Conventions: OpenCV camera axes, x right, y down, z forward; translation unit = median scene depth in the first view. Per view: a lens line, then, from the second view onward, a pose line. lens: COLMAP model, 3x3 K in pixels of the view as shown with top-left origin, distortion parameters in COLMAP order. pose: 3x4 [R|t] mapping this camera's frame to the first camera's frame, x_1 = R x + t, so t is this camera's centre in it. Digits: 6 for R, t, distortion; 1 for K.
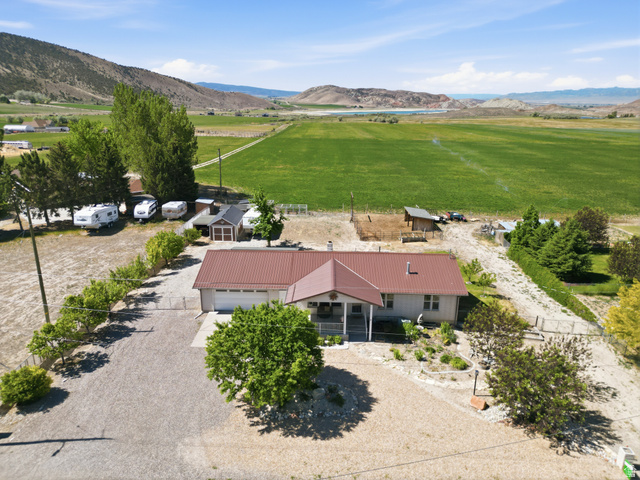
lens RADIAL K [[443.6, 0, 320.0], [0, 443.6, 240.0], [0, 0, 1]] dist [0.088158, -0.080081]
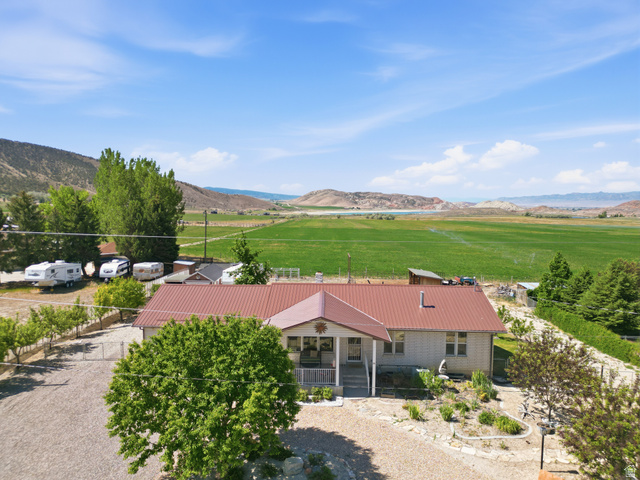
lens RADIAL K [[443.6, 0, 320.0], [0, 443.6, 240.0], [0, 0, 1]] dist [0.088158, -0.080081]
pose [[0.999998, 0.001598, 0.001277, 0.025512], [-0.001283, 0.976166, -0.217020, 0.131777], [-0.001594, 0.217018, 0.976166, 0.245705]]
